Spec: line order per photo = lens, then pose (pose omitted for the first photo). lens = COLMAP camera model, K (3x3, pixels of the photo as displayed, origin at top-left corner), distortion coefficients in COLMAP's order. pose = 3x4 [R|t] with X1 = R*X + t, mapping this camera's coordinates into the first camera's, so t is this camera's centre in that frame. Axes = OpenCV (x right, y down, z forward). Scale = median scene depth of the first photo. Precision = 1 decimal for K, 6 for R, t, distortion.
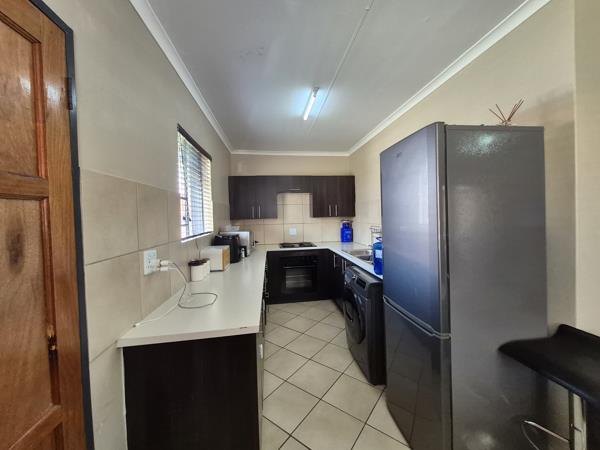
lens RADIAL K [[233.6, 0, 300.0], [0, 233.6, 225.0], [0, 0, 1]] dist [-0.000413, 0.000126]
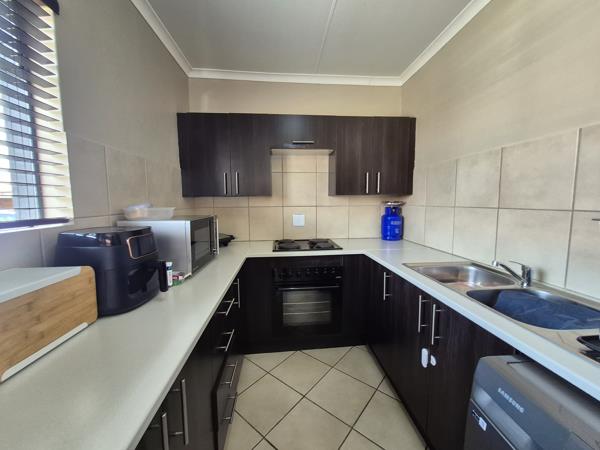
lens RADIAL K [[233.6, 0, 300.0], [0, 233.6, 225.0], [0, 0, 1]] dist [-0.000413, 0.000126]
pose [[0.999069, 0.020839, -0.037783, -0.005308], [-0.018466, 0.997898, 0.062121, 0.005156], [0.038998, -0.061365, 0.997353, 0.446758]]
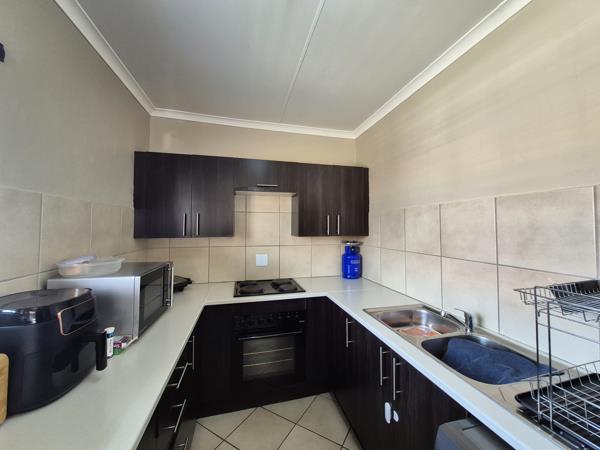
lens RADIAL K [[231.4, 0, 300.7], [0, 231.4, 222.1], [0, 0, 1]] dist [-0.001040, -0.000189]
pose [[0.992098, 0.029925, 0.121844, -0.007517], [-0.021895, 0.997532, -0.066719, -0.029481], [-0.123540, 0.063524, 0.990304, 0.446164]]
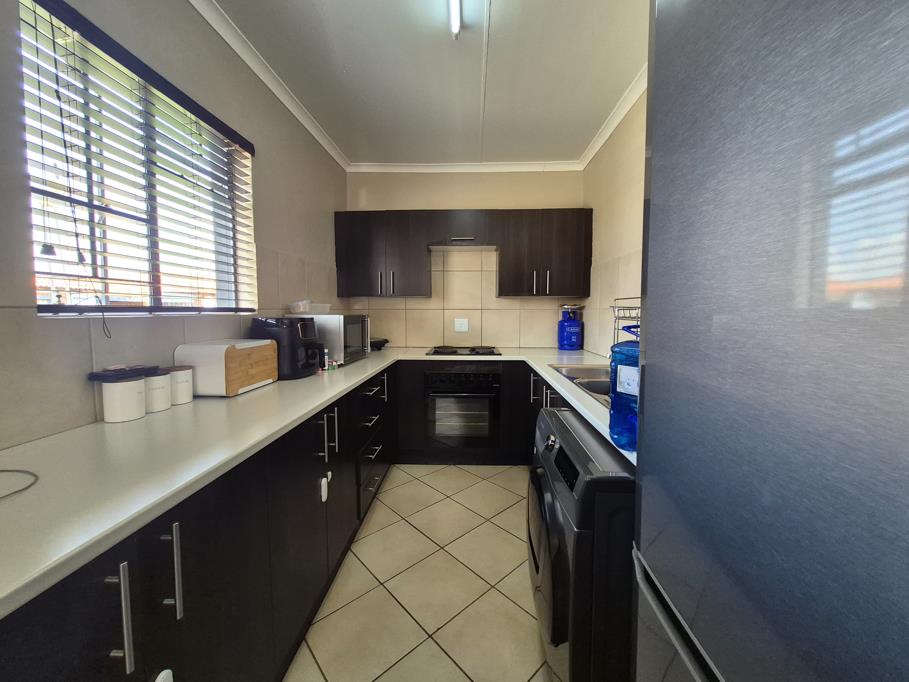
lens RADIAL K [[349.5, 0, 457.4], [0, 349.5, 340.7], [0, 0, 1]] dist [-0.000427, -0.000033]
pose [[0.985372, 0.039547, -0.165763, 0.095232], [-0.032283, 0.998406, 0.046291, 0.029789], [0.167330, -0.040263, 0.985078, 0.258565]]
